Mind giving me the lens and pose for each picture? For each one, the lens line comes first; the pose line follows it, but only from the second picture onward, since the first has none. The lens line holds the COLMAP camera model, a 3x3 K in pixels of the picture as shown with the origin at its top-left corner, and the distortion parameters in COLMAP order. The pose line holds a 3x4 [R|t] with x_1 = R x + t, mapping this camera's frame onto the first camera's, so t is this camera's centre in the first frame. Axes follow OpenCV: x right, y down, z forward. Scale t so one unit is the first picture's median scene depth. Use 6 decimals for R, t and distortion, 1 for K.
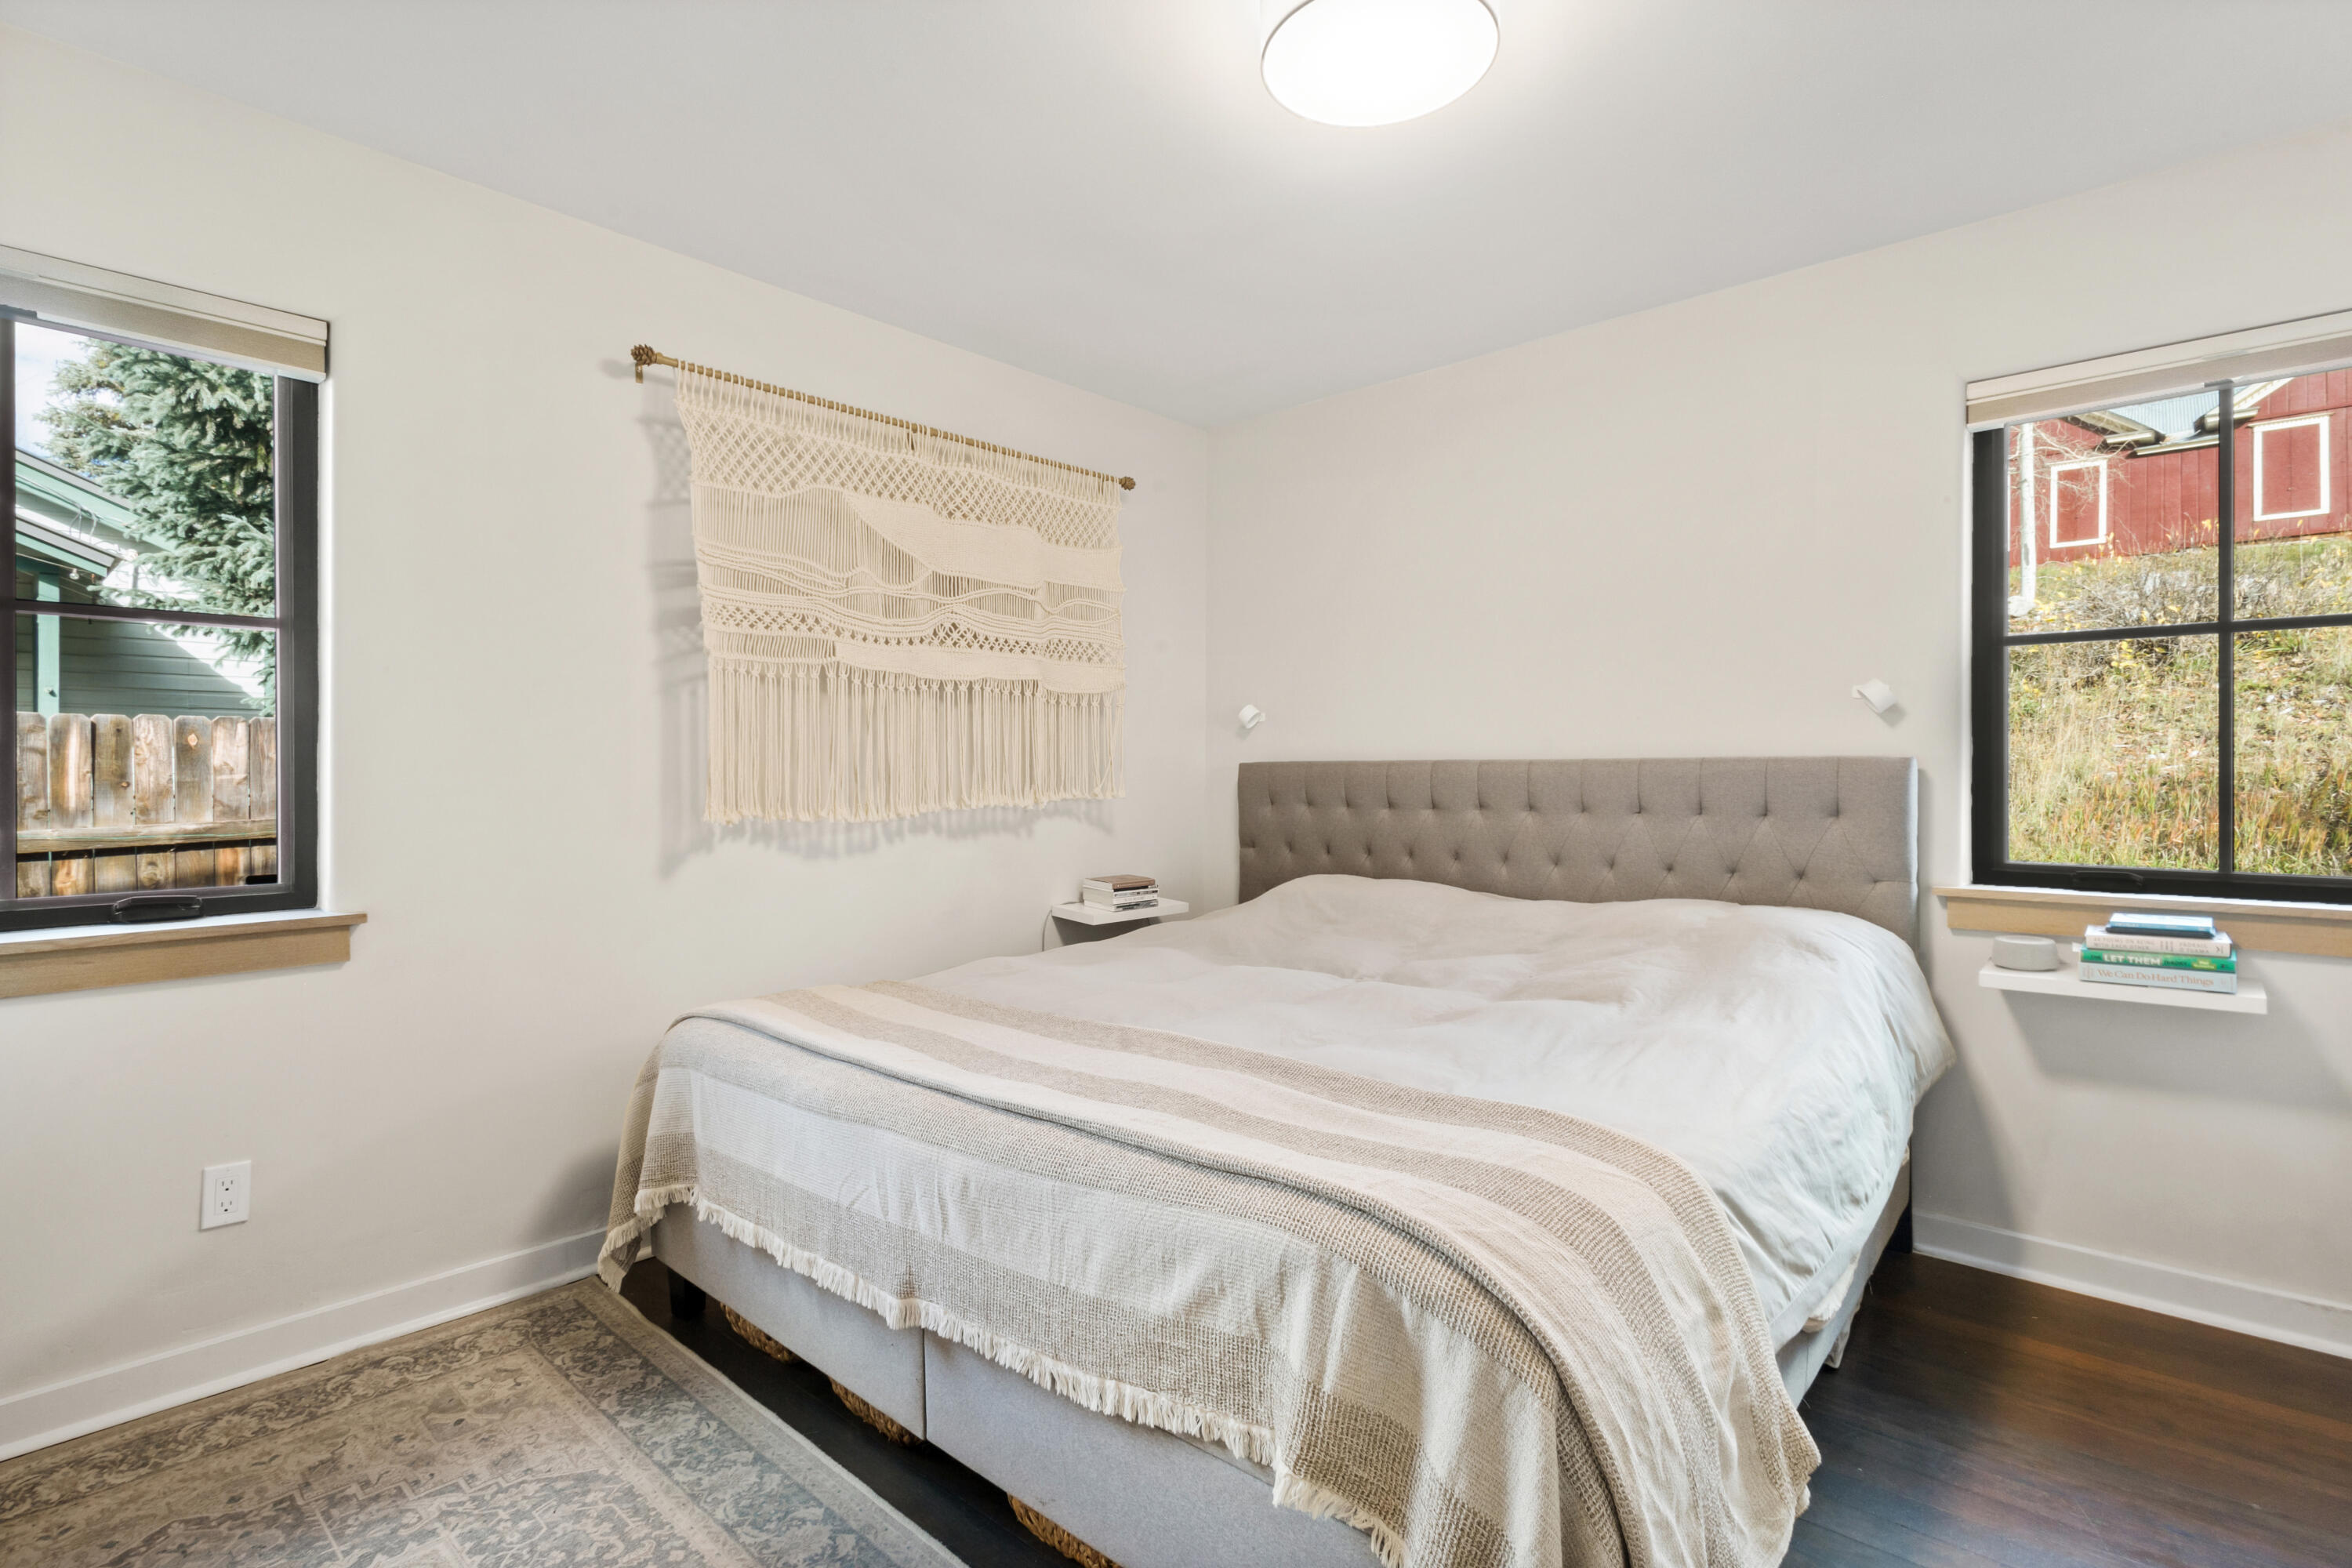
lens RADIAL K [[1129.4, 0, 1175.4], [0, 1129.4, 771.4], [0, 0, 1]] dist [0.010091, 0.000787]
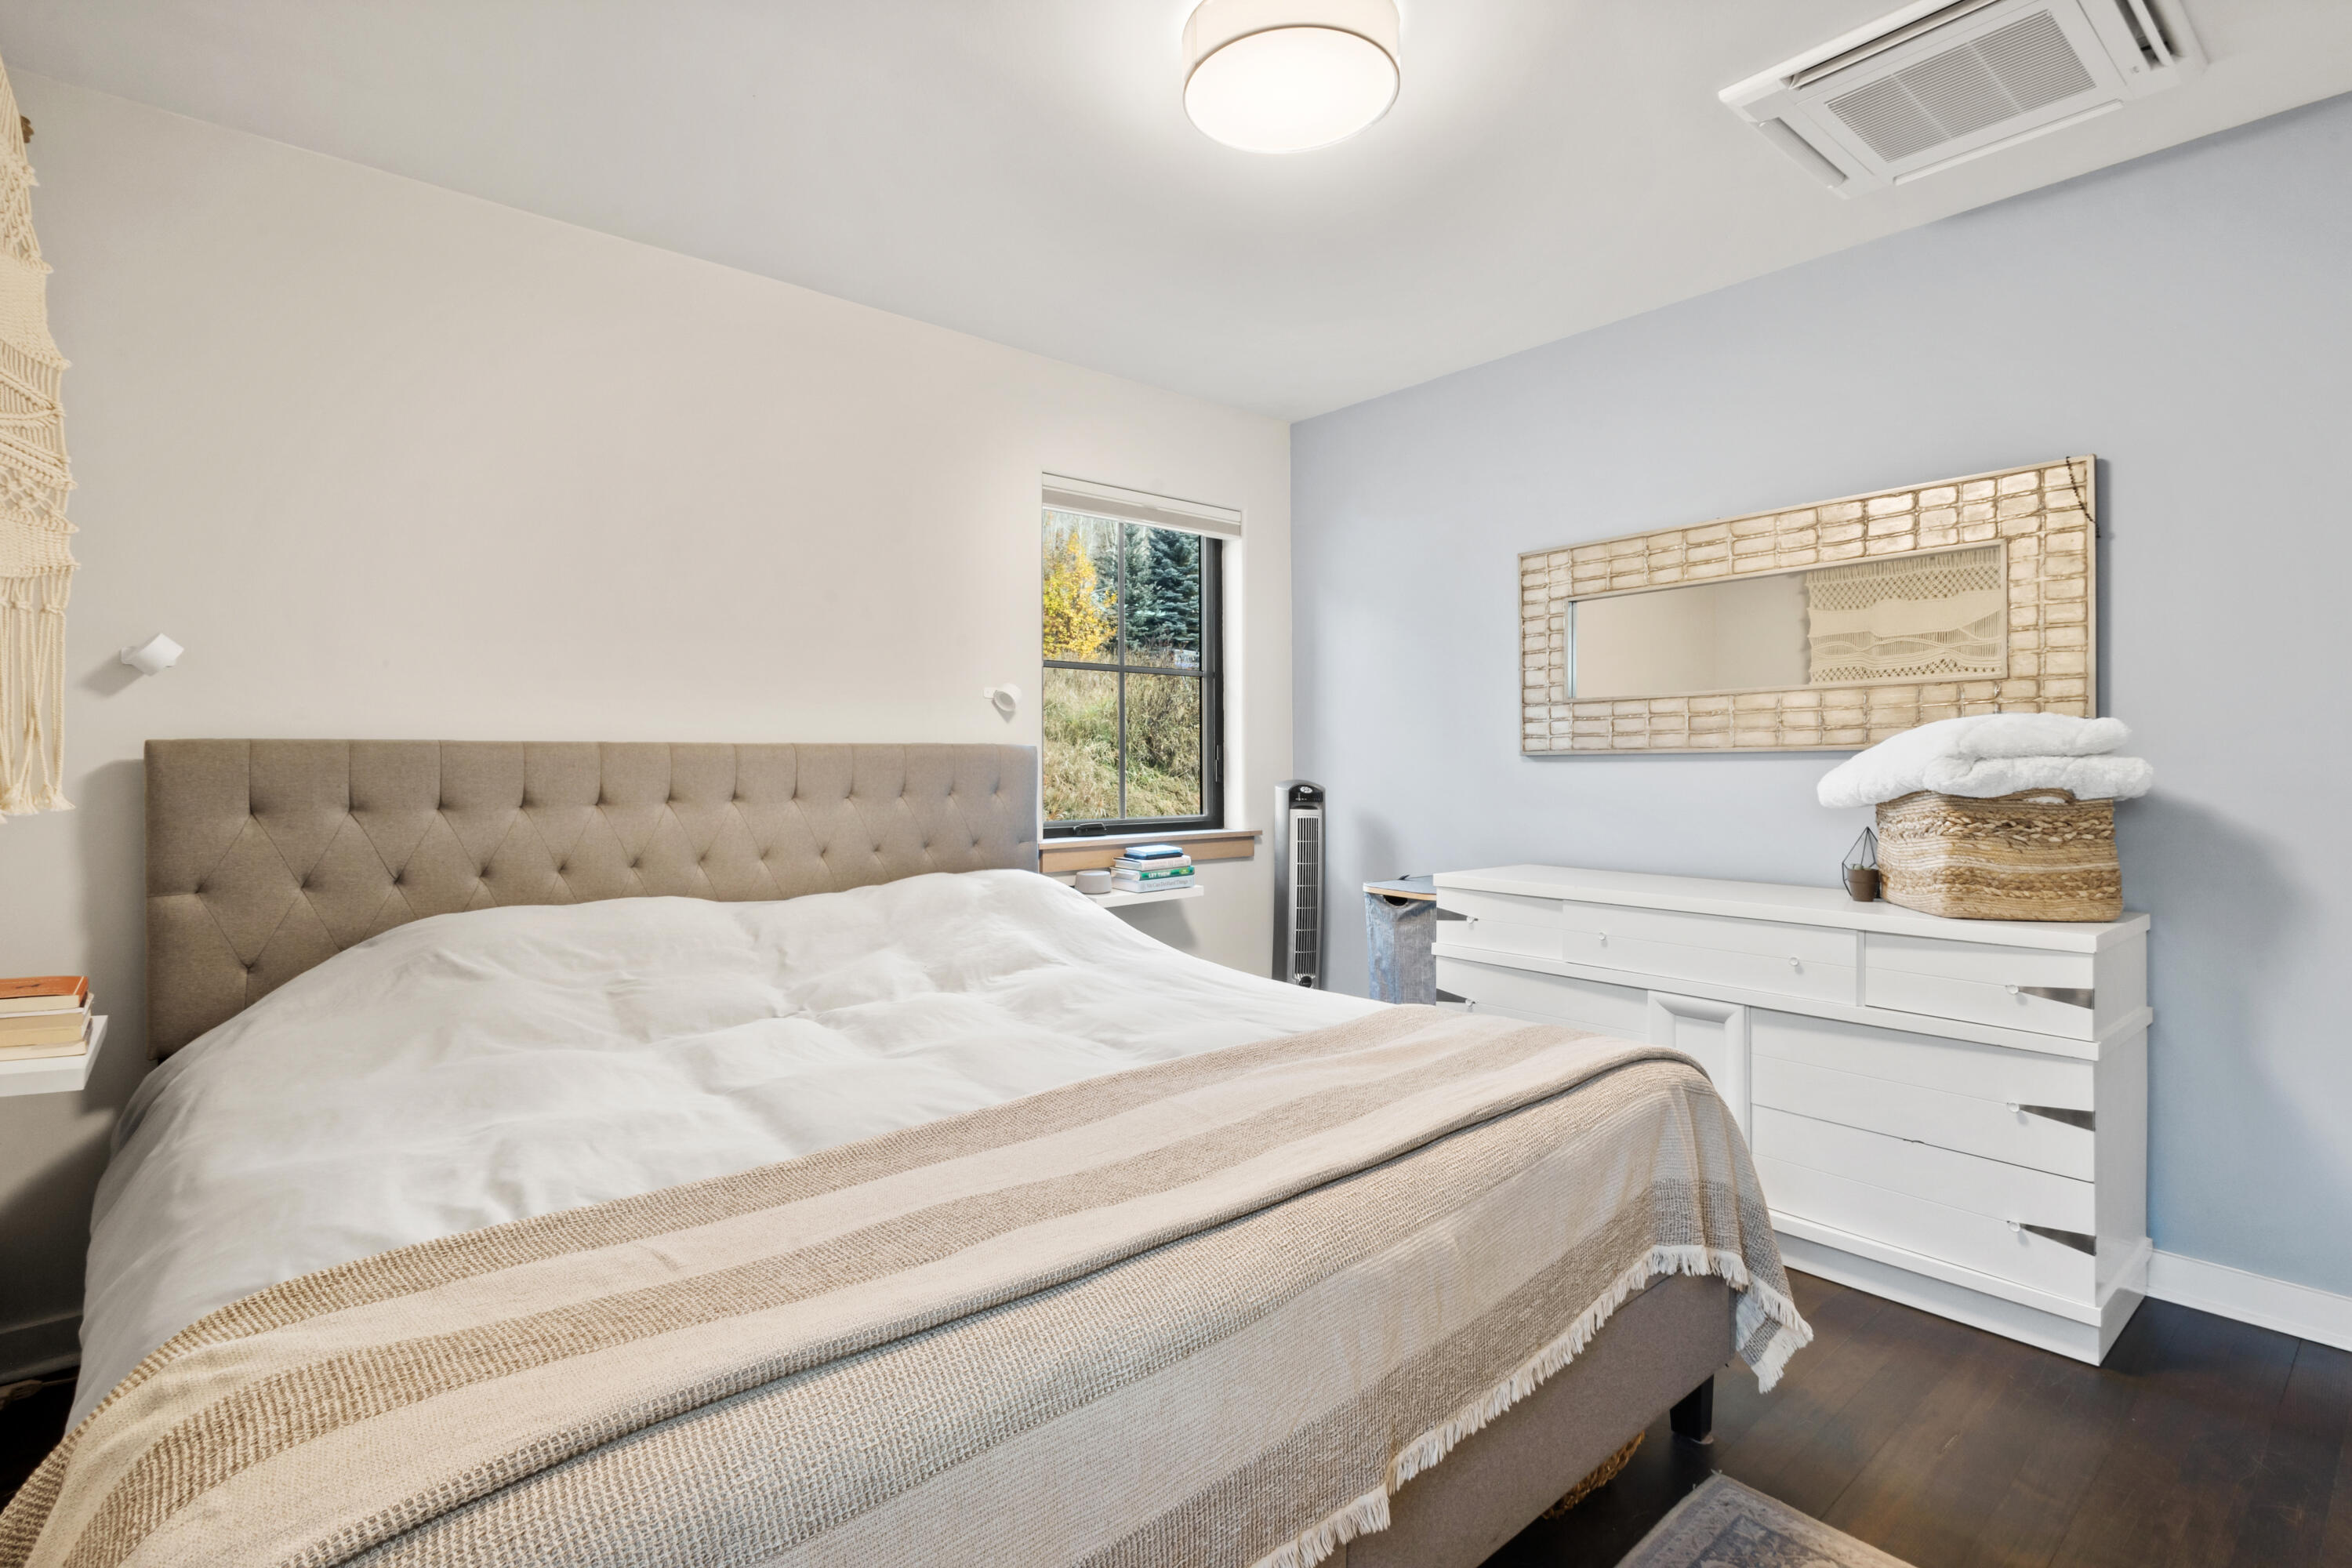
lens RADIAL K [[1129.4, 0, 1168.0], [0, 1129.4, 763.0], [0, 0, 1]] dist [0.010091, 0.000787]
pose [[0.125412, 0.000834, 0.992104, -0.425931], [0.005499, 0.999984, -0.001536, 0.006826], [-0.992090, 0.005648, 0.125405, 0.460948]]
